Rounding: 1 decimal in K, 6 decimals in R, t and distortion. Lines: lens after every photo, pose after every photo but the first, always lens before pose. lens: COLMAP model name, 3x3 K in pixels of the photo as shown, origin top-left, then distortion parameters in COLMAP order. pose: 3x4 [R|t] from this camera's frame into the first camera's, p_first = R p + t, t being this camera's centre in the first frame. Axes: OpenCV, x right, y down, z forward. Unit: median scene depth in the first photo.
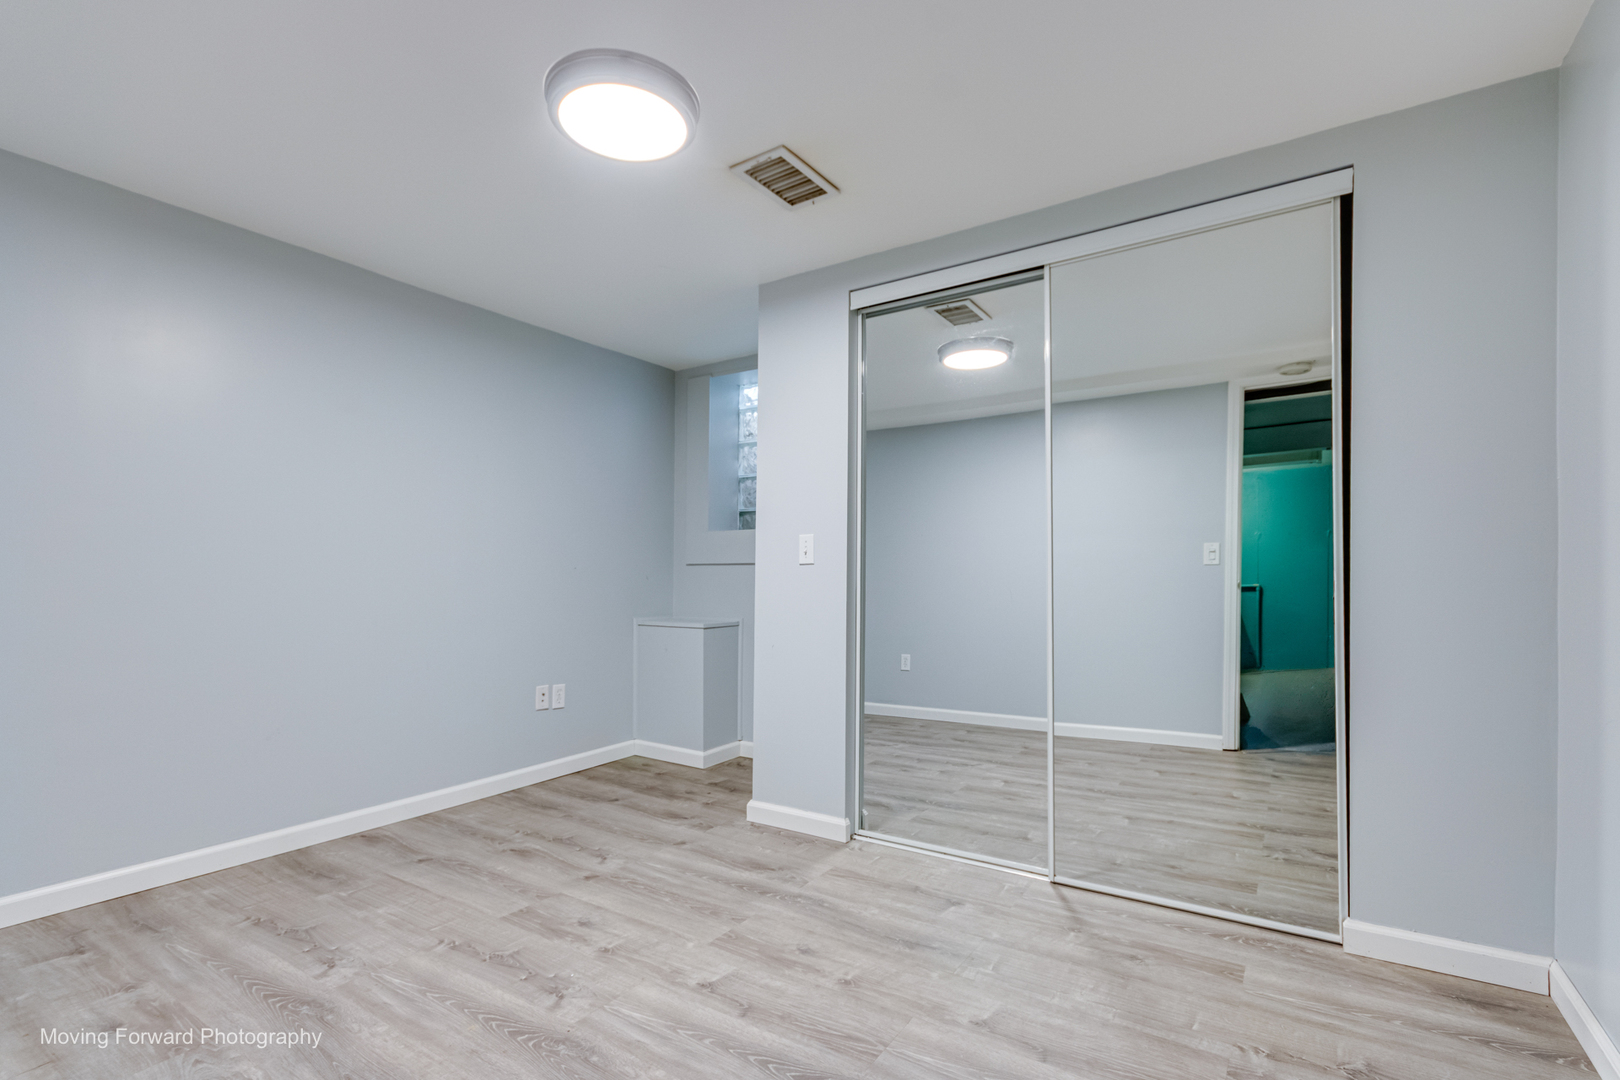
lens RADIAL K [[740.1, 0, 802.9], [0, 740.1, 550.3], [0, 0, 1]] dist [0.000819, -0.000108]
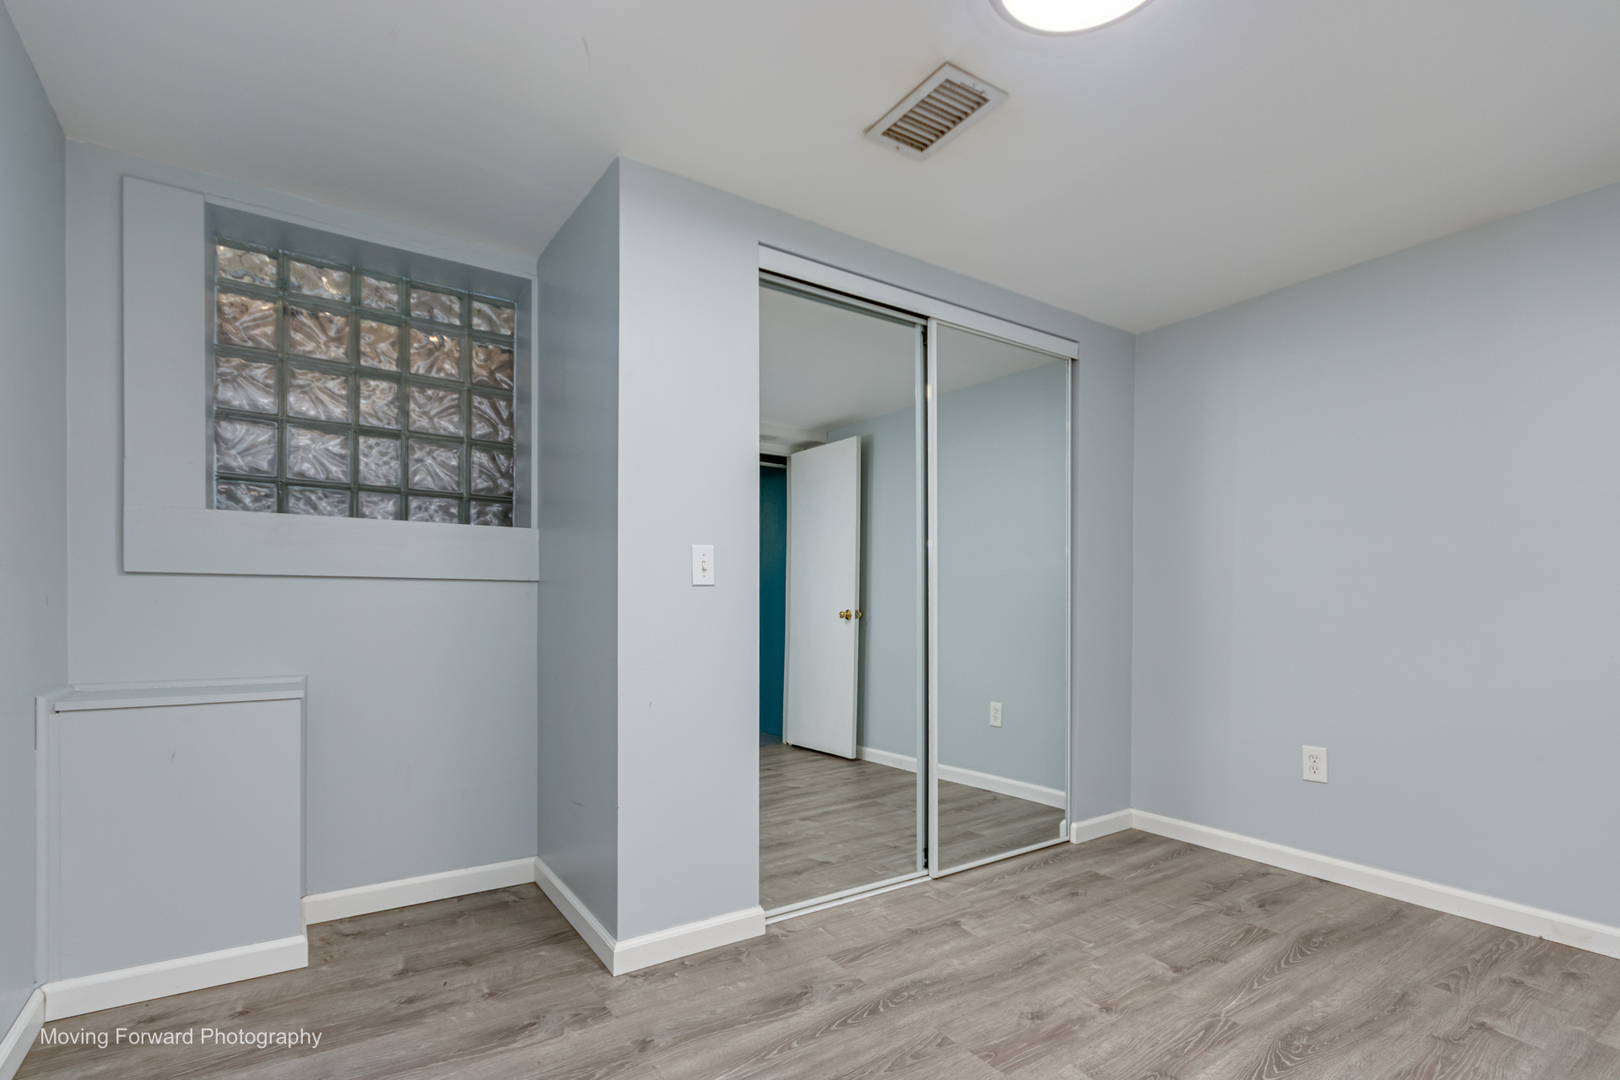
lens RADIAL K [[761.1, 0, 810.7], [0, 761.1, 582.4], [0, 0, 1]] dist [0.003575, 0.000485]
pose [[0.375147, 0.028625, 0.926523, -0.807142], [-0.042964, 0.998986, -0.013467, 0.026092], [-0.925969, -0.034755, 0.375997, 0.755180]]
